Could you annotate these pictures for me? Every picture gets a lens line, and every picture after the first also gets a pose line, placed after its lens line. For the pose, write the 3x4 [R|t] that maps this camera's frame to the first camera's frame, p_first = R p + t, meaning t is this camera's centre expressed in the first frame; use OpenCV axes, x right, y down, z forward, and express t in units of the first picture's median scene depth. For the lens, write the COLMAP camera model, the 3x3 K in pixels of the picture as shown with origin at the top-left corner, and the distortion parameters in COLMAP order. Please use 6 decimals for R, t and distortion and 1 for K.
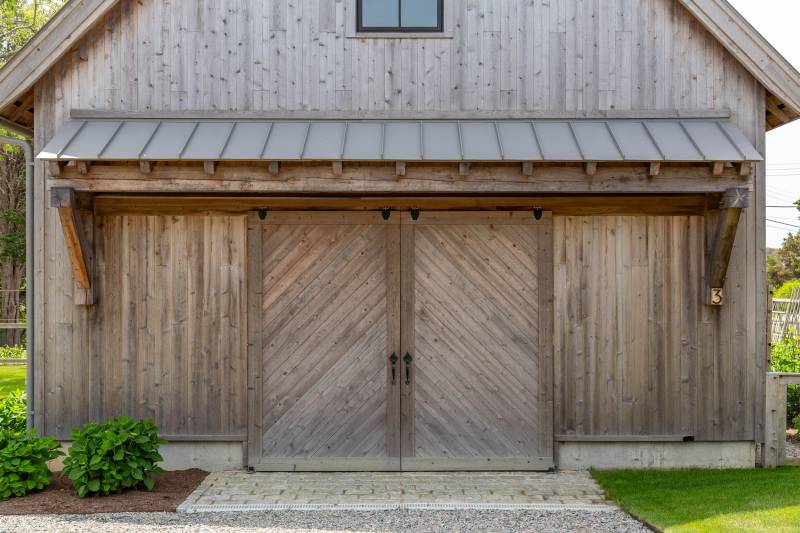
lens RADIAL K [[911.4, 0, 400.0], [0, 911.4, 266.5], [0, 0, 1]] dist [0.007072, 0.016176]
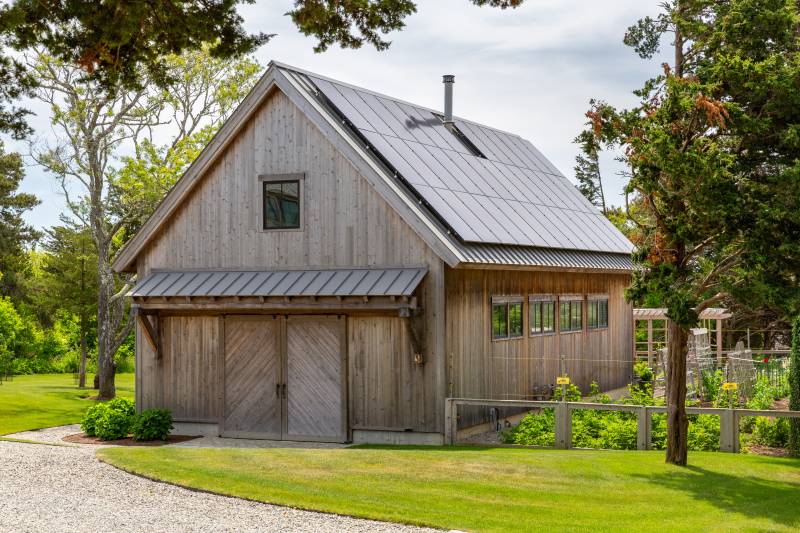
lens RADIAL K [[911.4, 0, 400.0], [0, 911.4, 266.5], [0, 0, 1]] dist [0.007072, 0.016176]
pose [[0.936913, -0.020593, -0.348956, 0.985308], [0.010221, 0.999450, -0.031540, -0.103286], [0.349414, 0.025984, 0.936608, -0.861179]]
